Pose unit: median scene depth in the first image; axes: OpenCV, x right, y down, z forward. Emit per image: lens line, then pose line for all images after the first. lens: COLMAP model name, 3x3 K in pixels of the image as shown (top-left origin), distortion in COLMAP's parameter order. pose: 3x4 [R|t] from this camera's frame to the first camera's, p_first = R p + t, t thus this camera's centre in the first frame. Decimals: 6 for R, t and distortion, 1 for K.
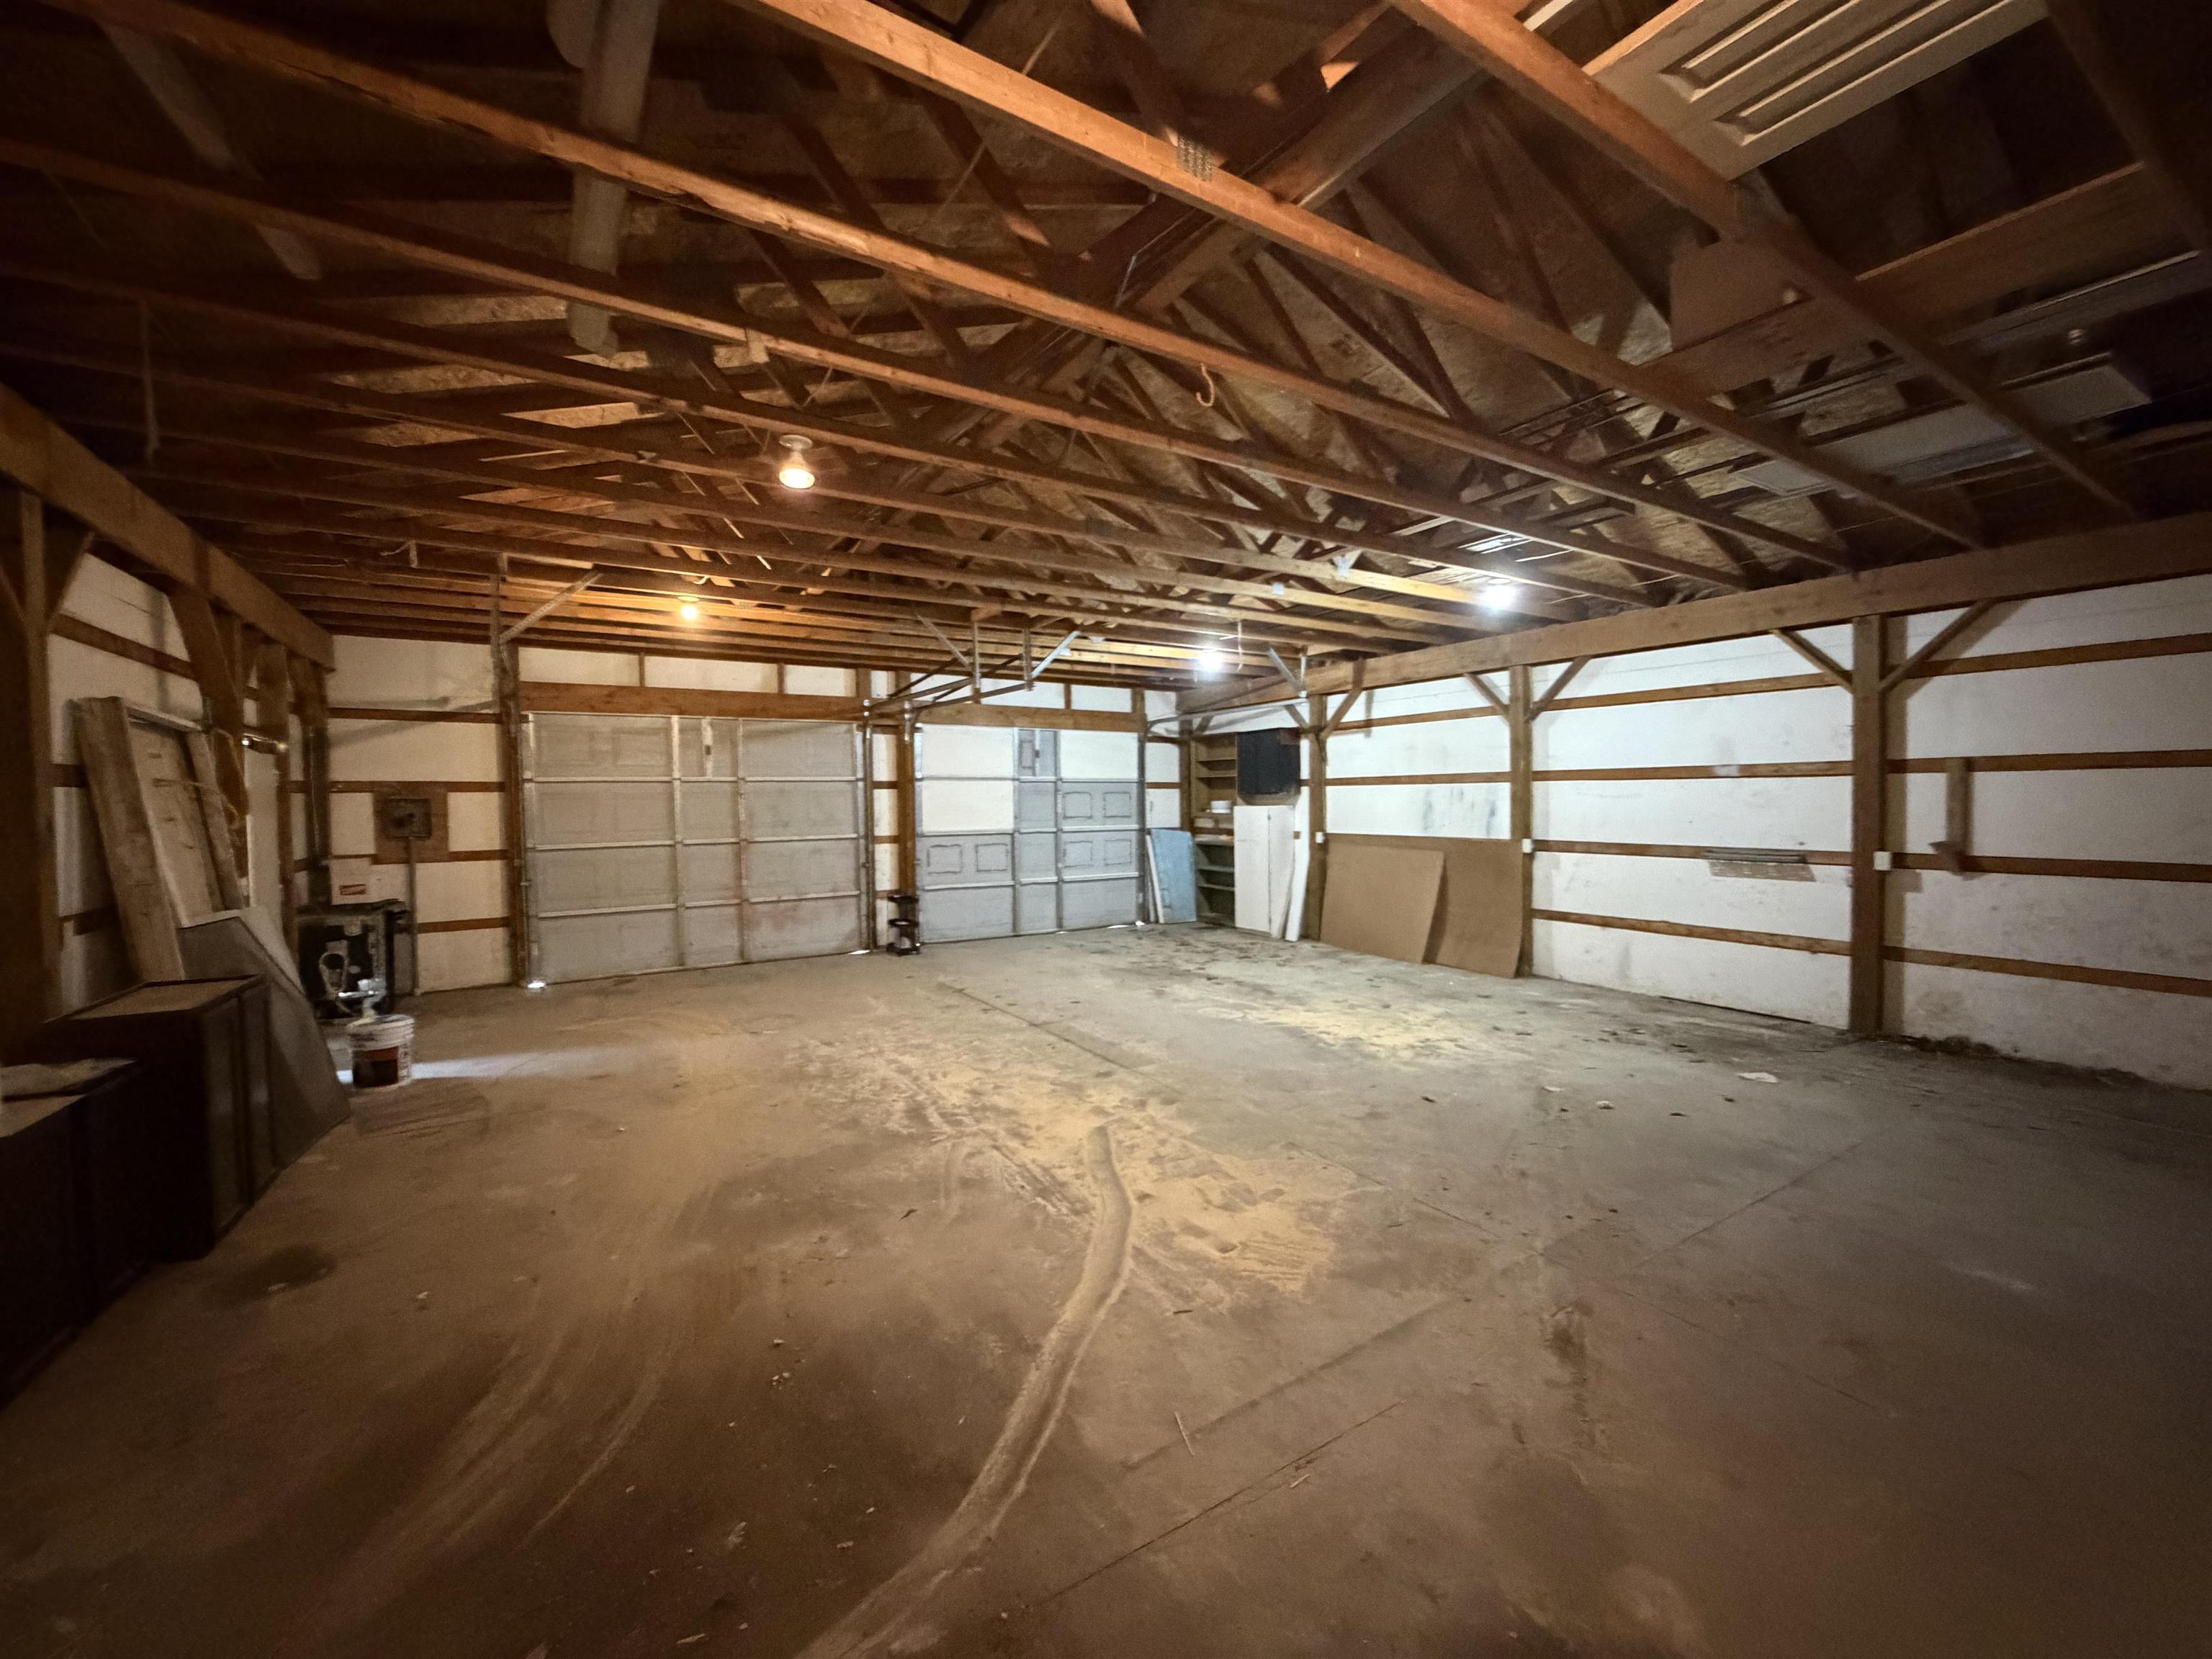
lens RADIAL K [[880.1, 0, 1097.9], [0, 880.1, 814.0], [0, 0, 1]] dist [-0.005895, 0.000879]
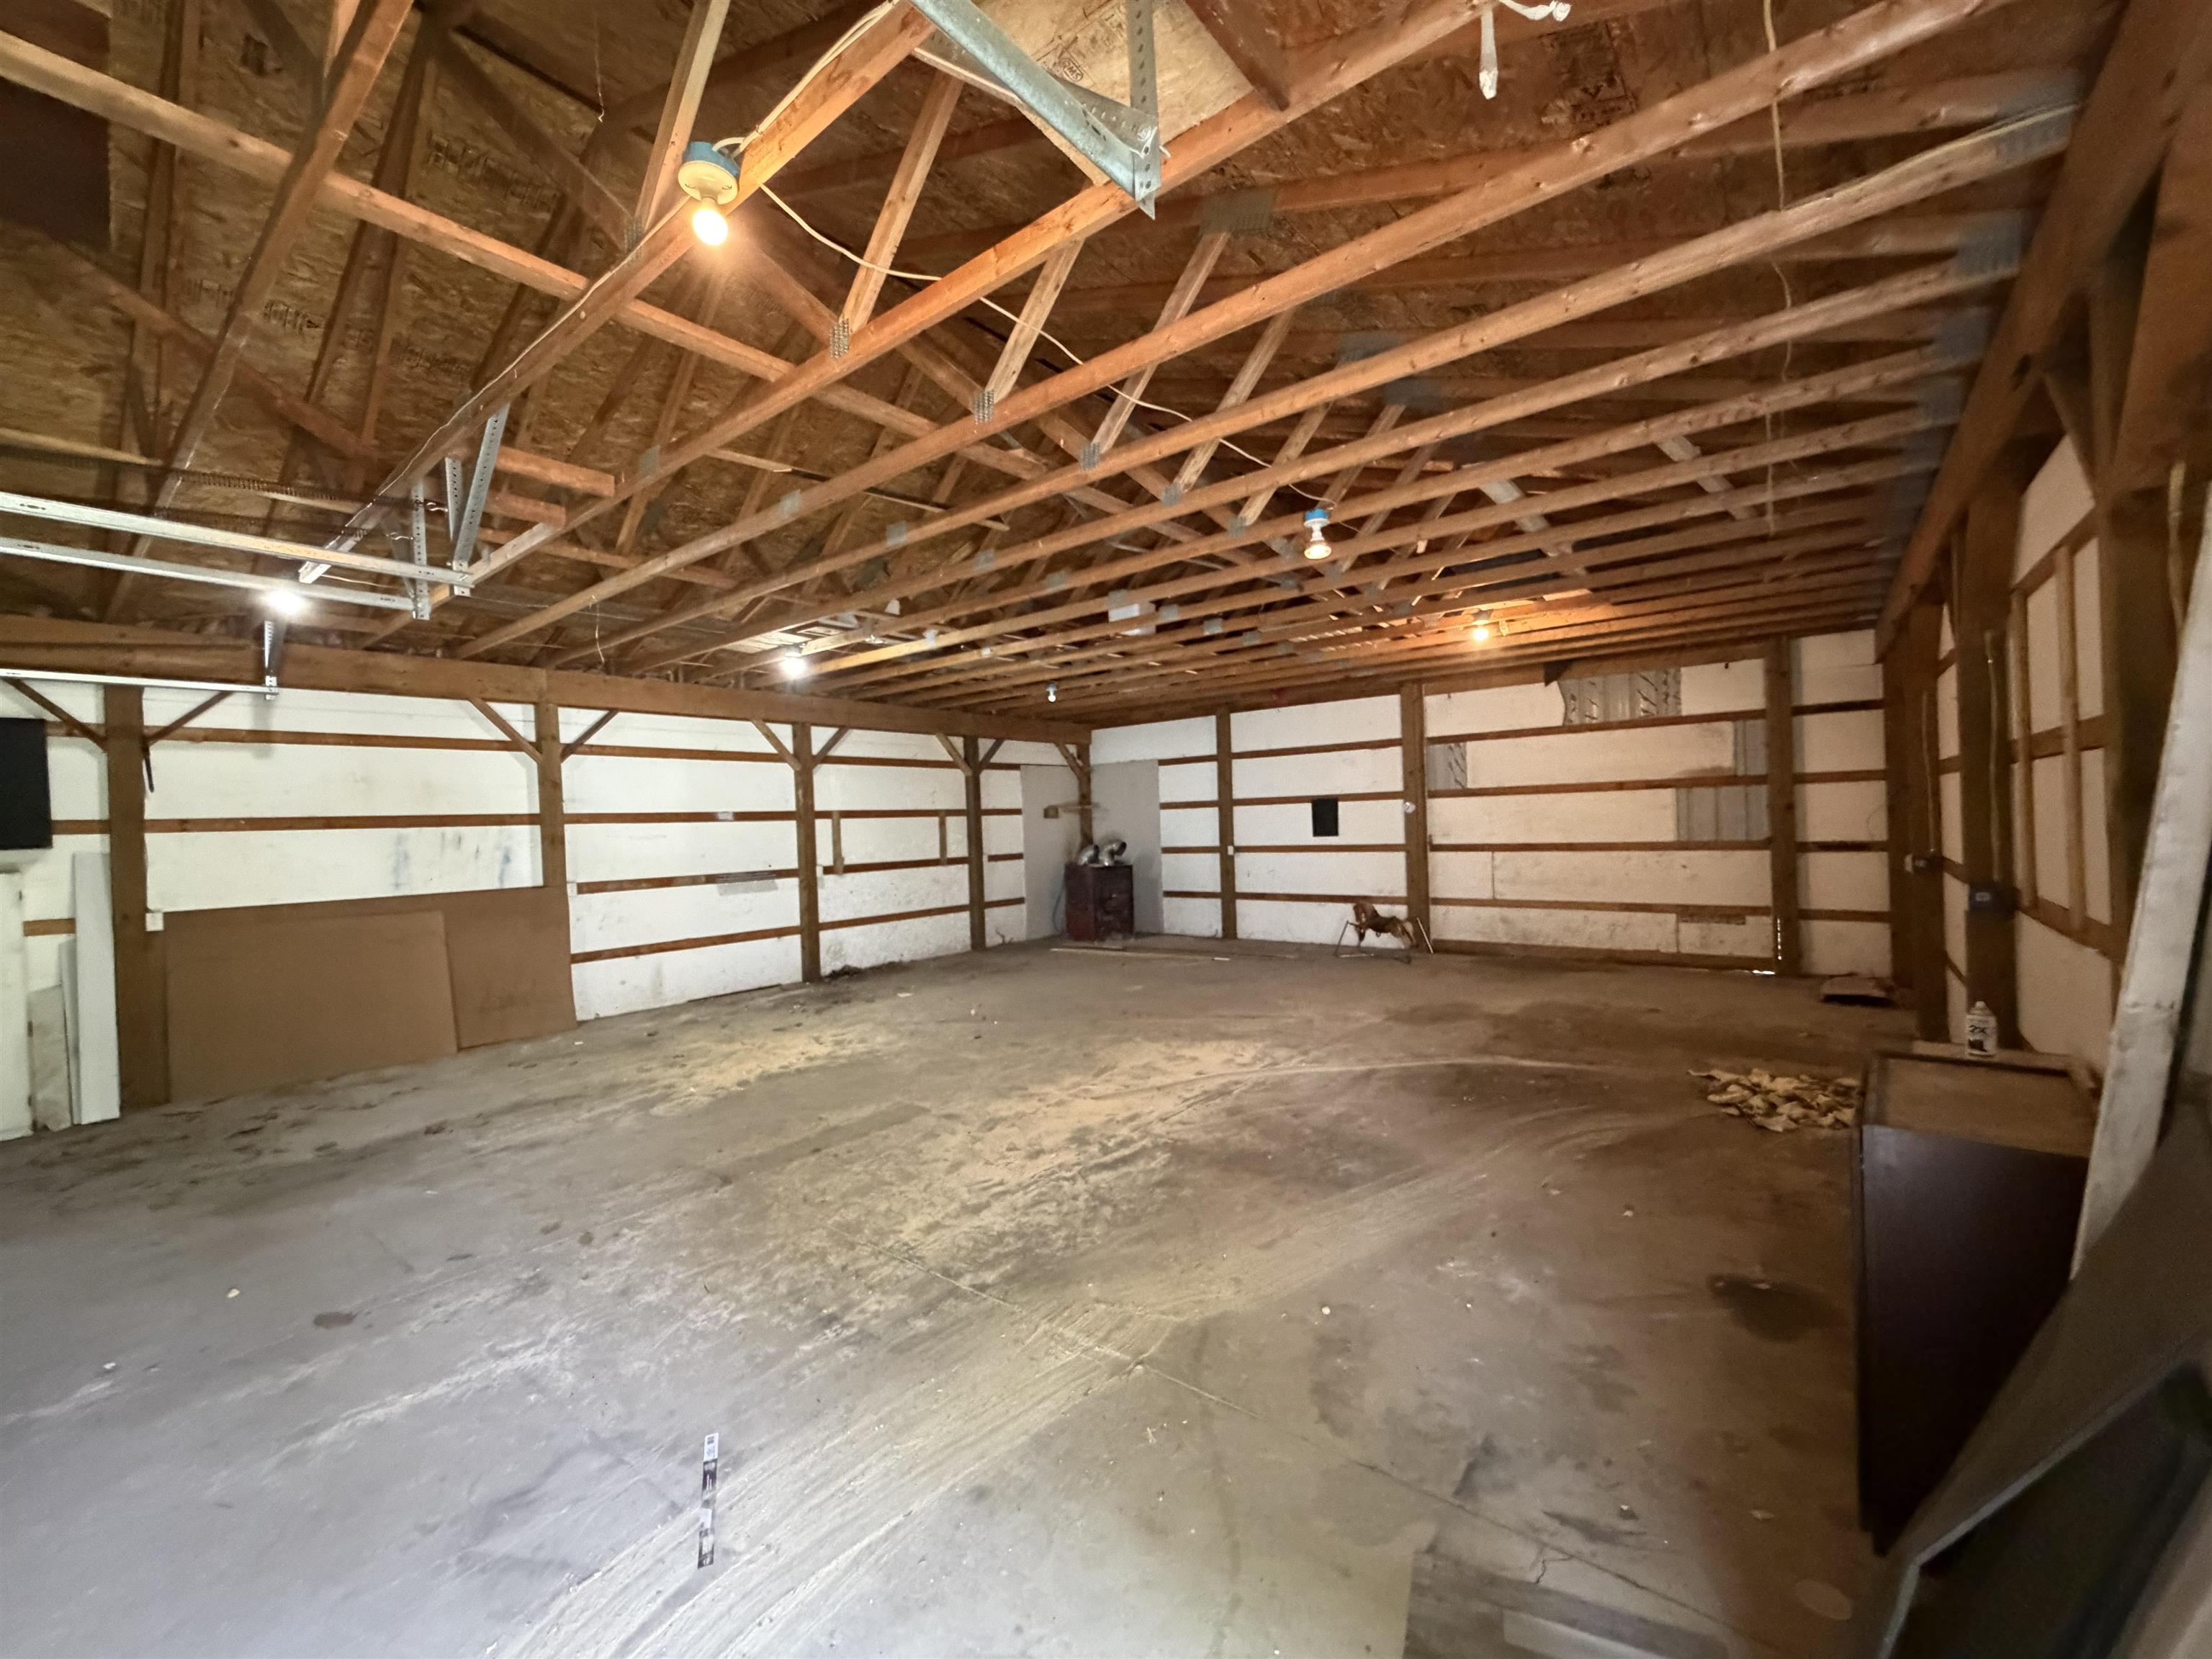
lens RADIAL K [[880.1, 0, 1100.4], [0, 880.1, 834.4], [0, 0, 1]] dist [-0.005895, 0.000879]
pose [[-0.330461, 0.008127, 0.943785, -0.966282], [0.053726, 0.998504, 0.010213, -0.005515], [-0.942289, 0.054080, -0.330403, 1.186041]]
